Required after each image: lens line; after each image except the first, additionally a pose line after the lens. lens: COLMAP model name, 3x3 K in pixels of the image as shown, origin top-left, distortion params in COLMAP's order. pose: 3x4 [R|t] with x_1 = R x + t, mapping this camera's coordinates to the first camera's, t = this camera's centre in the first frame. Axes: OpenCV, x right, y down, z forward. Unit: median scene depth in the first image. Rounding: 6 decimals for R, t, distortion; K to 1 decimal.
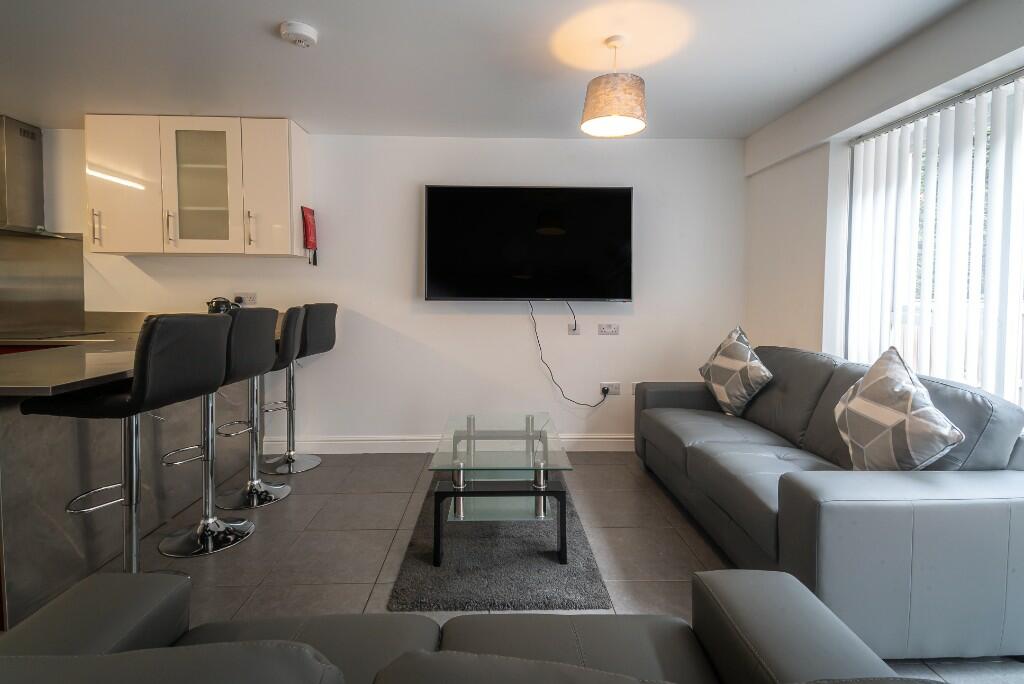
lens RADIAL K [[479.8, 0, 507.0], [0, 479.8, 306.1], [0, 0, 1]] dist [0.024478, -0.000105]
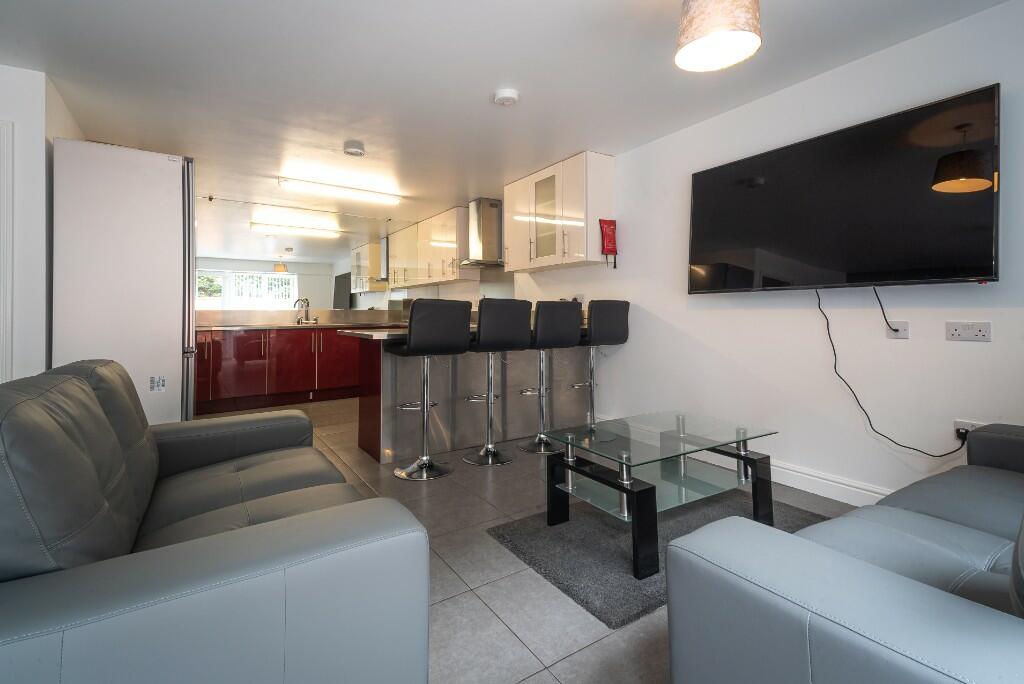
lens RADIAL K [[479.8, 0, 507.0], [0, 479.8, 306.1], [0, 0, 1]] dist [0.024478, -0.000105]
pose [[0.527556, -0.018851, -0.849311, 0.448436], [-0.010654, 0.999528, -0.028803, 0.041422], [0.849453, 0.024244, 0.527107, 0.190496]]
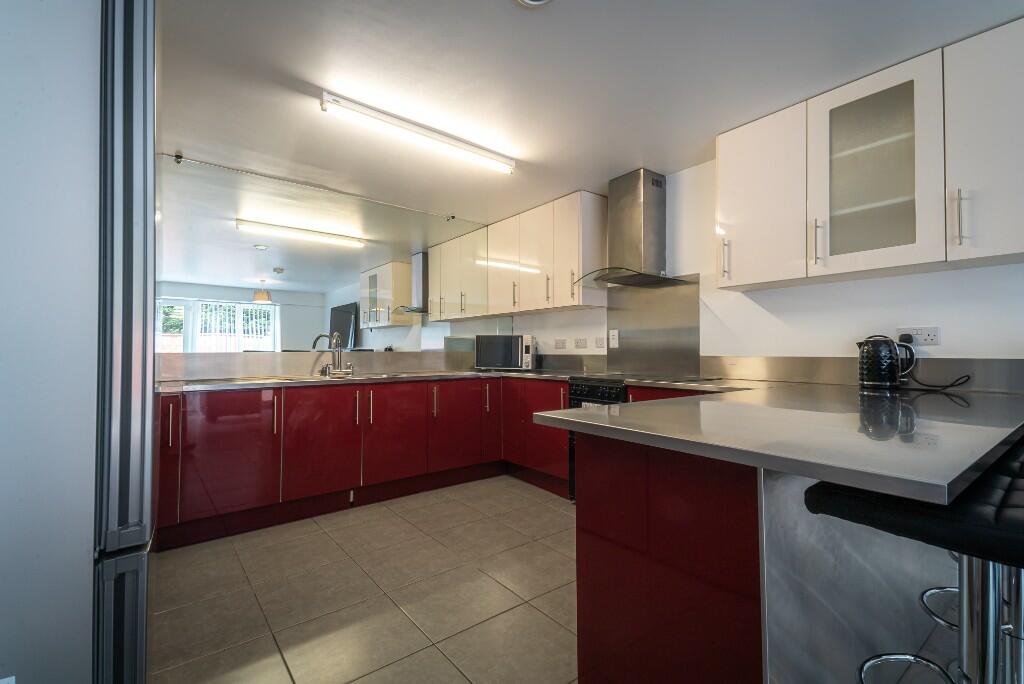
lens RADIAL K [[478.4, 0, 512.0], [0, 478.4, 342.0], [0, 0, 1]] dist [0.015388, -0.000371]
pose [[0.590385, -0.021890, -0.806825, -0.359174], [-0.010794, 0.999329, -0.035011, 0.022620], [0.807050, 0.029379, 0.589752, 0.174538]]
